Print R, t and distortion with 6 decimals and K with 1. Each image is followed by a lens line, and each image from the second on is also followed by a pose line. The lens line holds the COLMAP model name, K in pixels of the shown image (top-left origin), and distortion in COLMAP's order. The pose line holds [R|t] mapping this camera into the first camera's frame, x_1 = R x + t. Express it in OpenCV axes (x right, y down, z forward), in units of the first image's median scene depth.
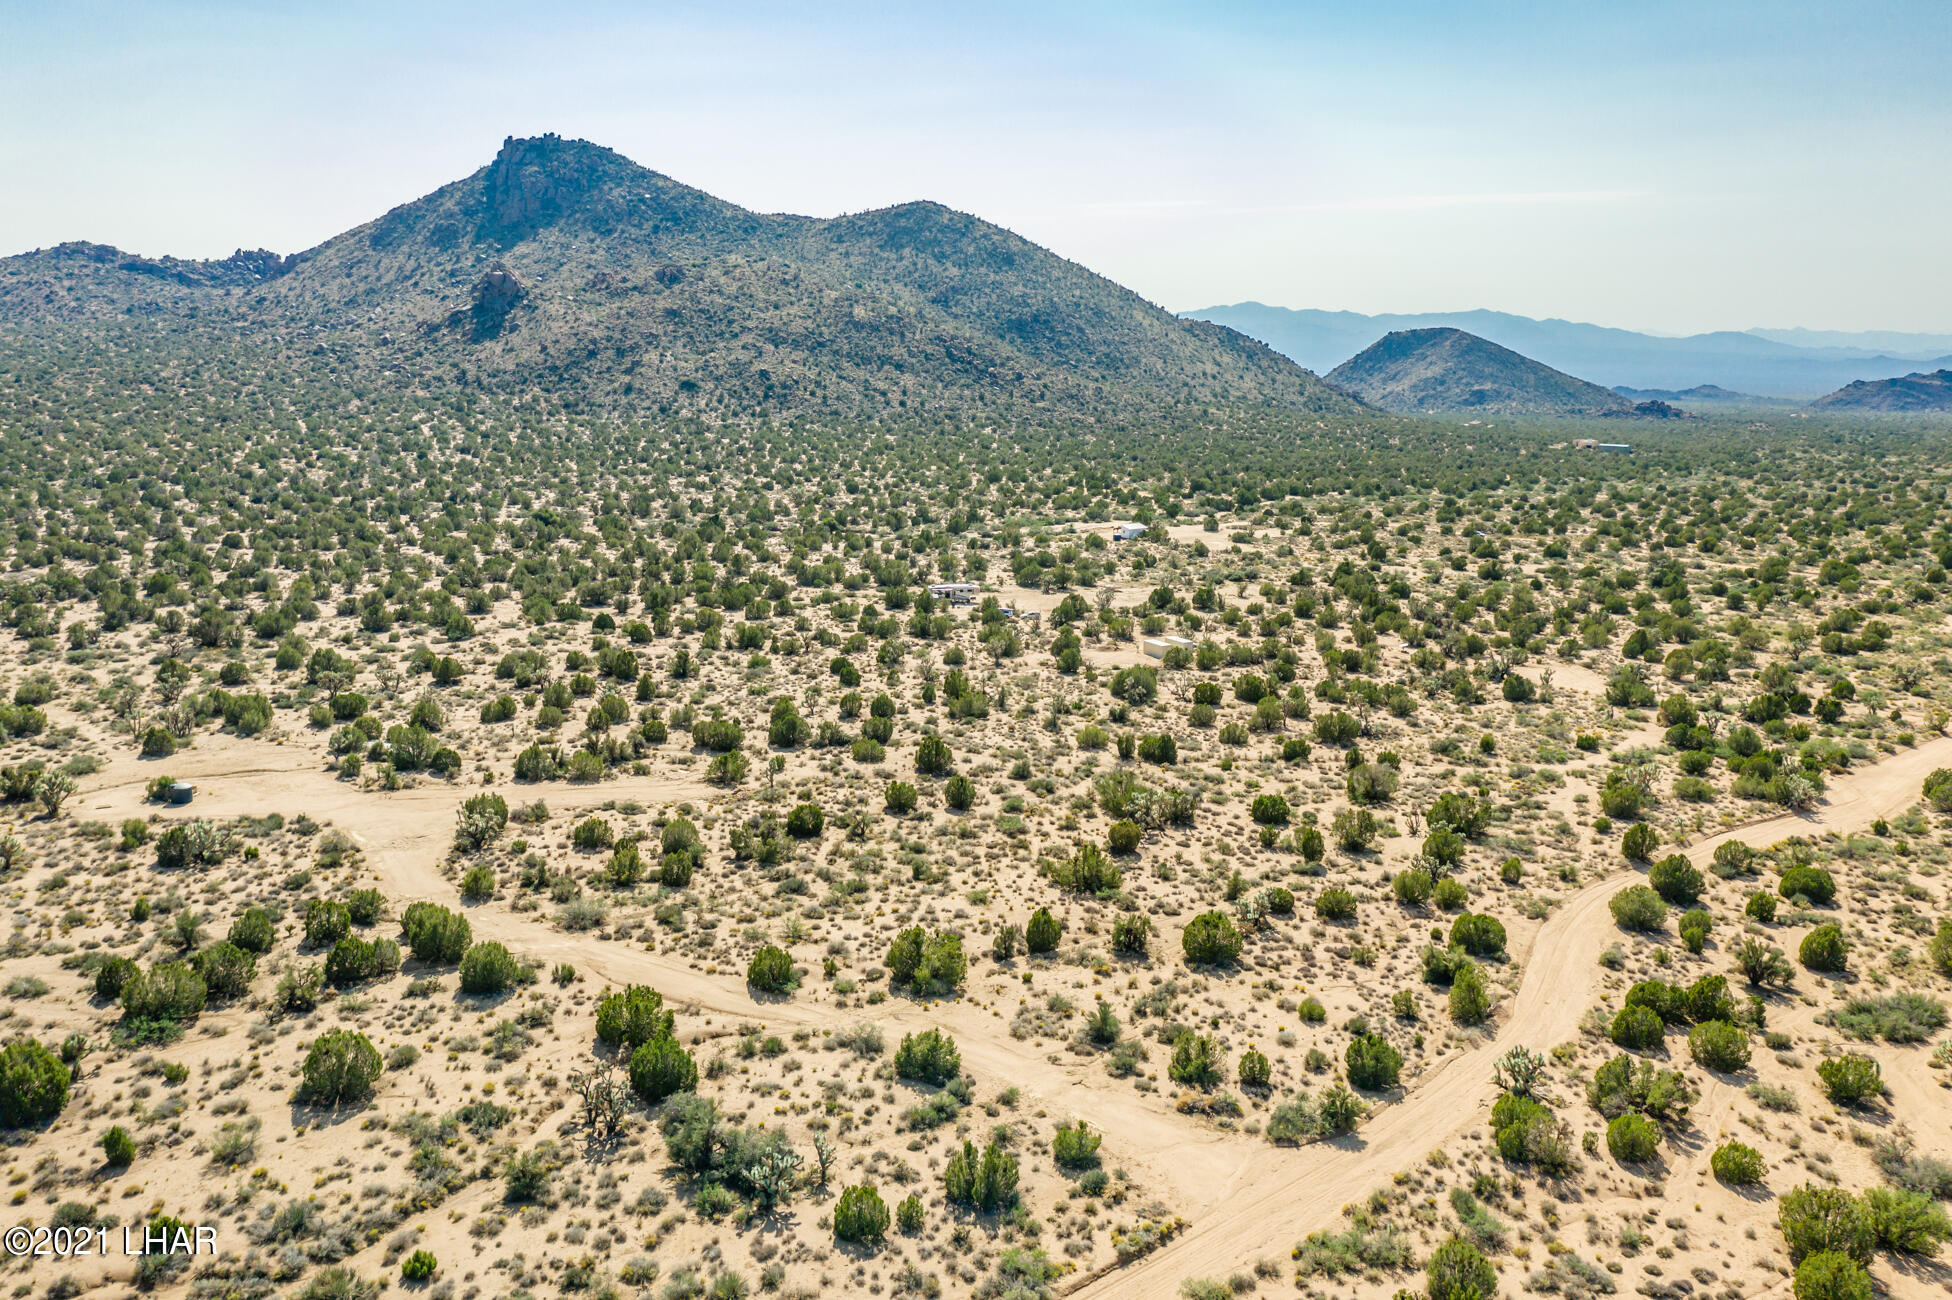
lens RADIAL K [[1555.7, 0, 976.0], [0, 1555.7, 650.0], [0, 0, 1]] dist [-0.006911, 0.008414]
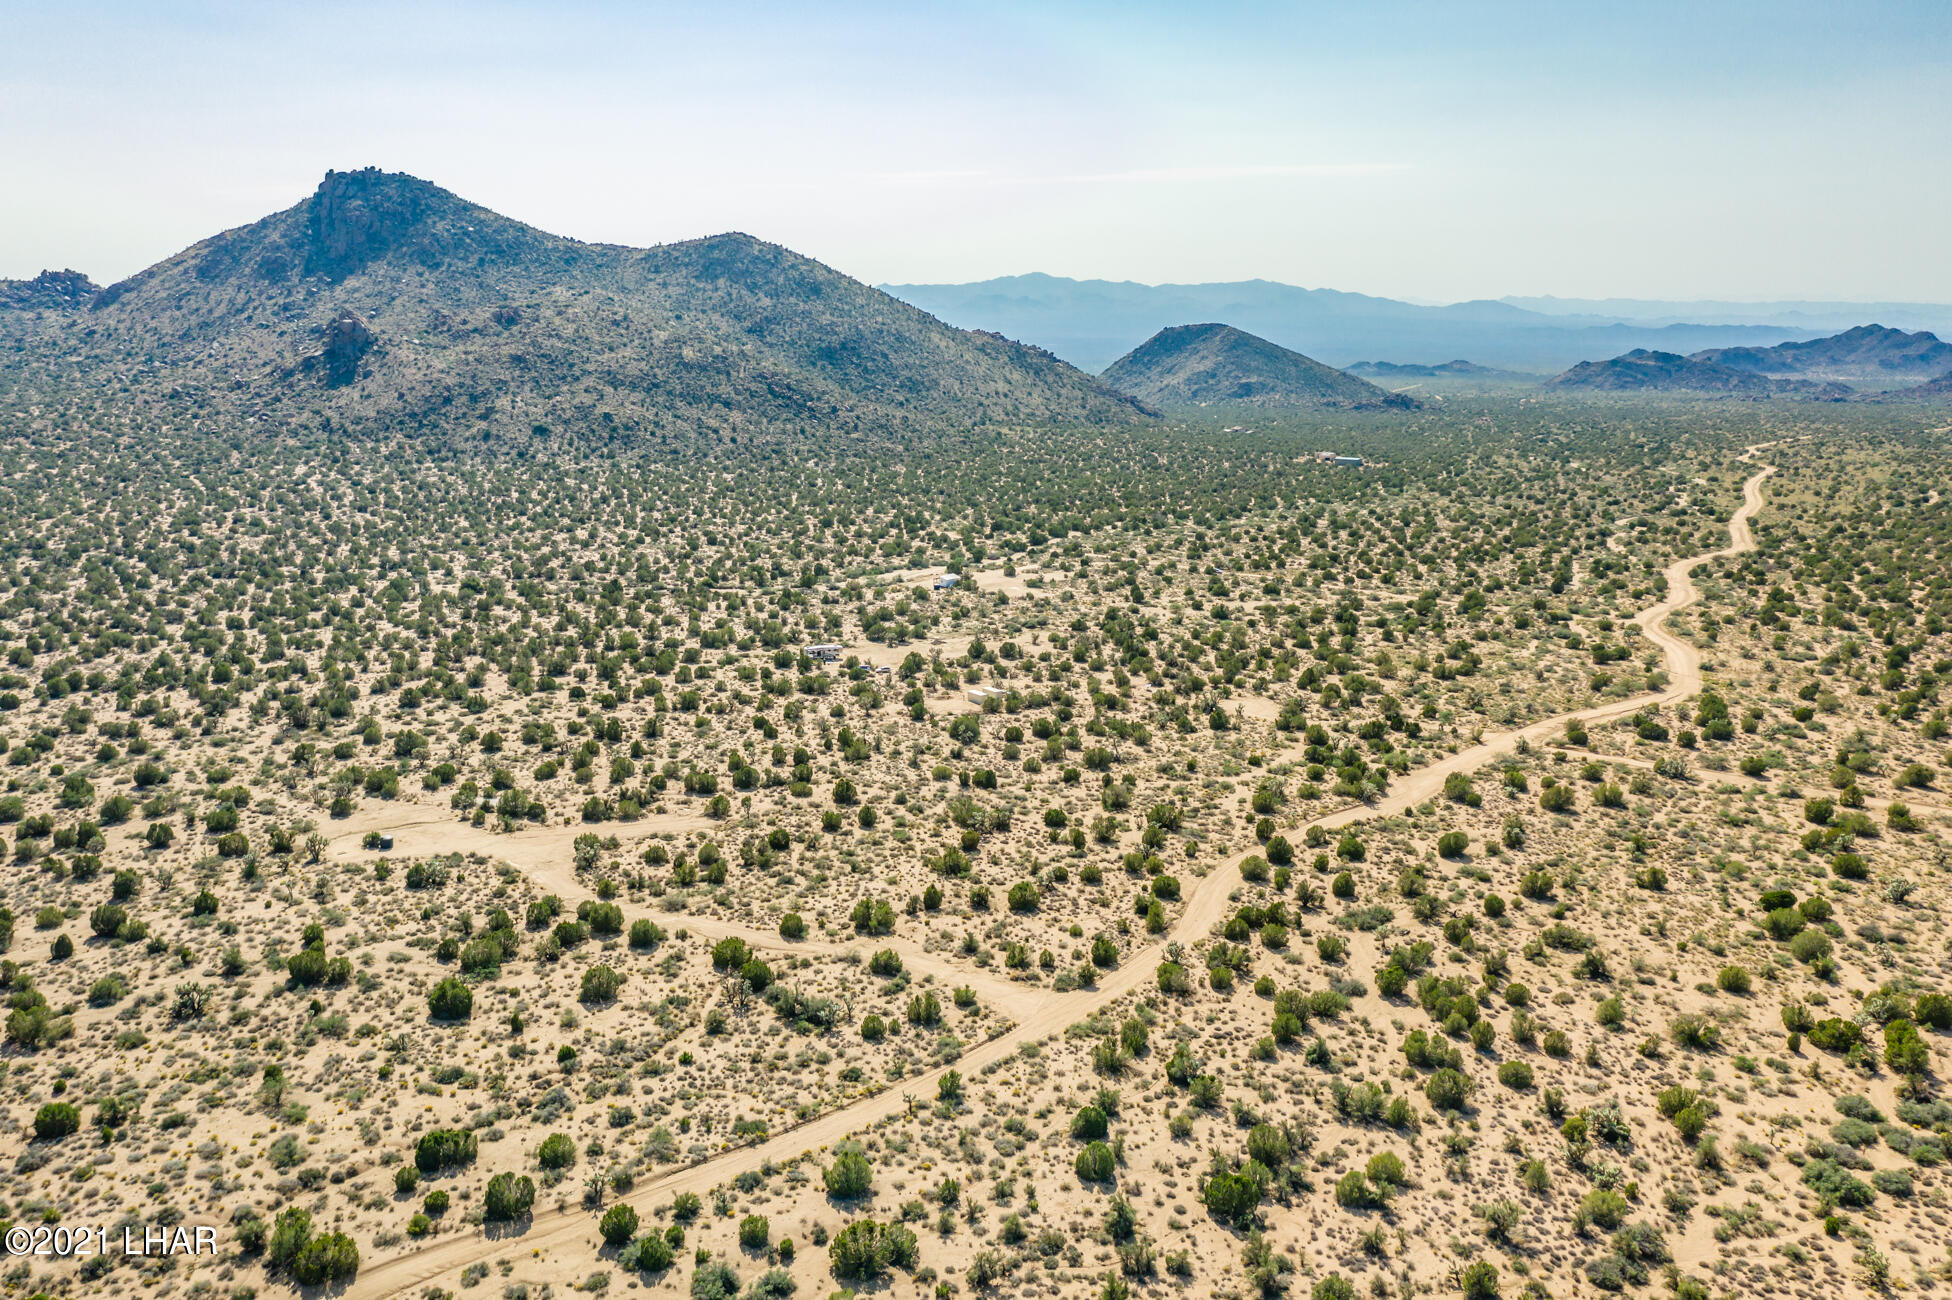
lens RADIAL K [[1563.0, 0, 976.0], [0, 1563.0, 650.0], [0, 0, 1]] dist [-0.005087, 0.014562]
pose [[0.991168, -0.033517, 0.128310, -0.073947], [0.030909, 0.999274, 0.022265, -0.083725], [-0.128963, -0.018103, 0.991484, -0.461296]]
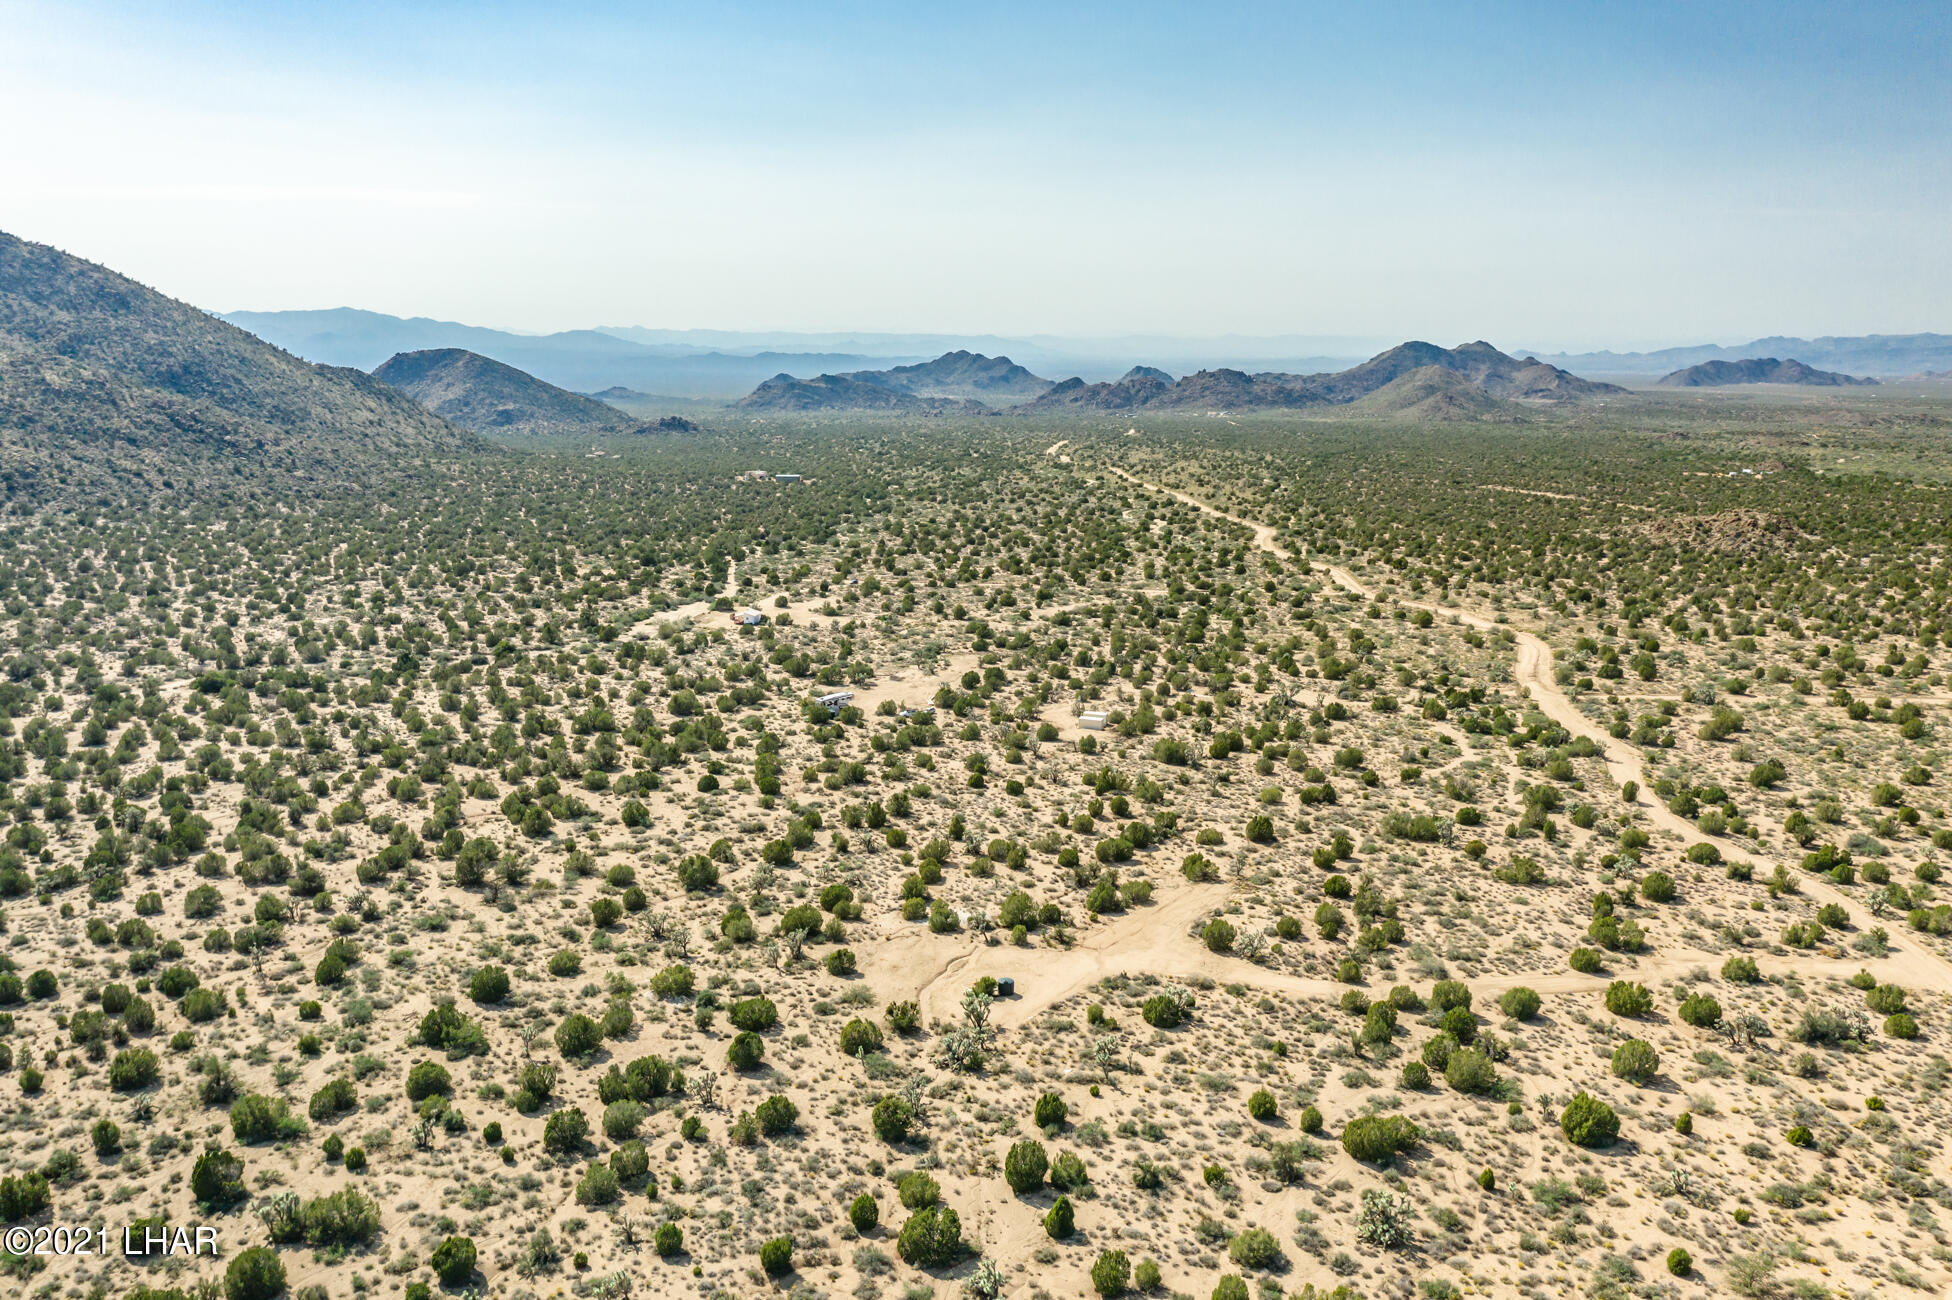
lens RADIAL K [[1555.7, 0, 976.0], [0, 1555.7, 650.0], [0, 0, 1]] dist [-0.006911, 0.008414]
pose [[0.762707, -0.130924, 0.633354, -0.858358], [0.128367, 0.990457, 0.050159, -0.155053], [-0.633877, 0.043046, 0.772235, 0.052978]]
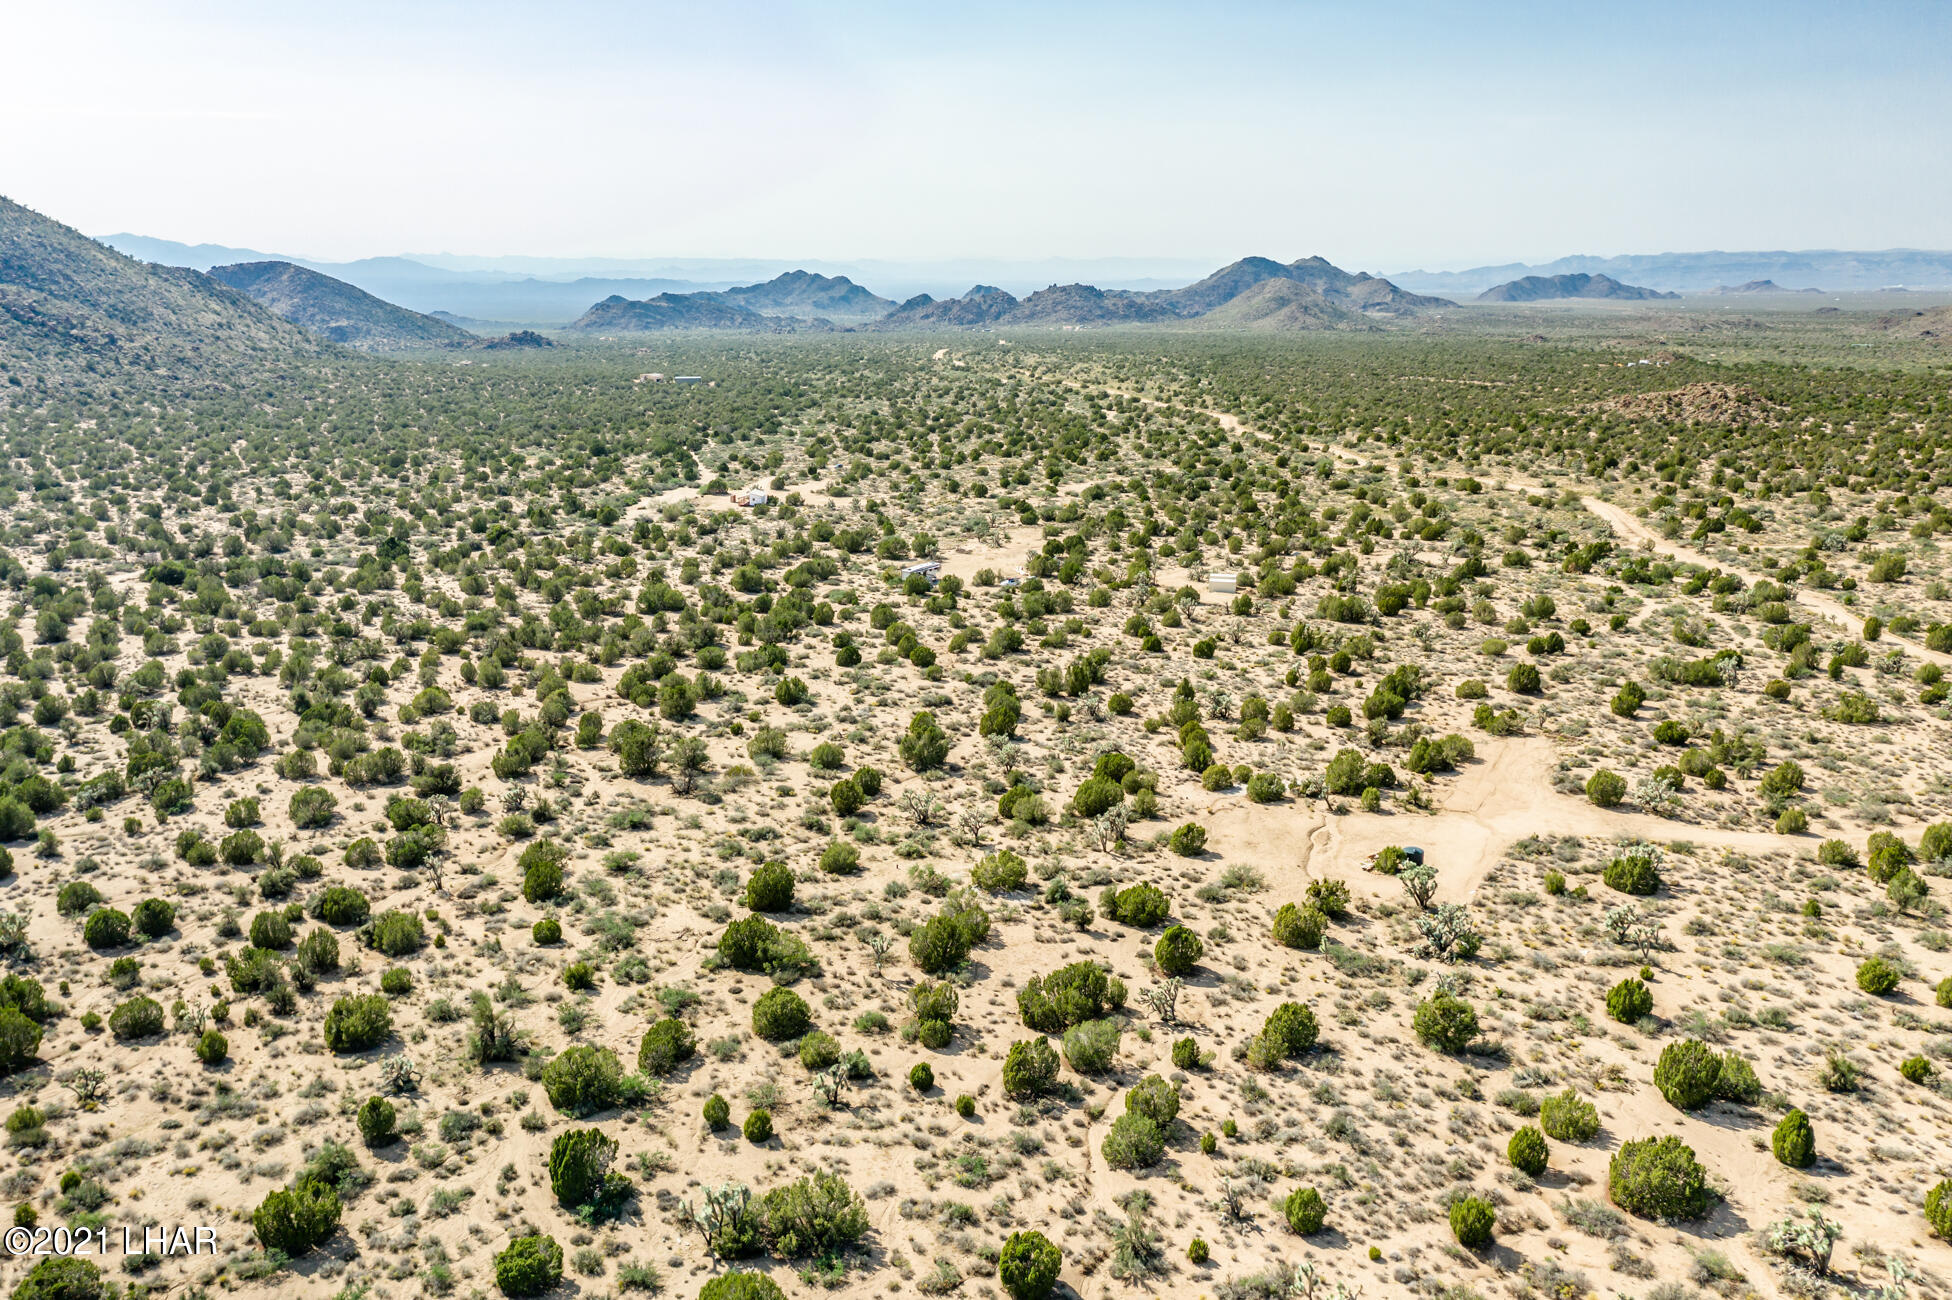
lens RADIAL K [[1548.5, 0, 976.4], [0, 1548.5, 658.0], [0, 0, 1]] dist [-0.006264, 0.005228]
pose [[0.683999, -0.188122, 0.704809, -0.918543], [0.150910, 0.981766, 0.115591, -0.121739], [-0.713703, 0.027299, 0.699916, 0.357905]]
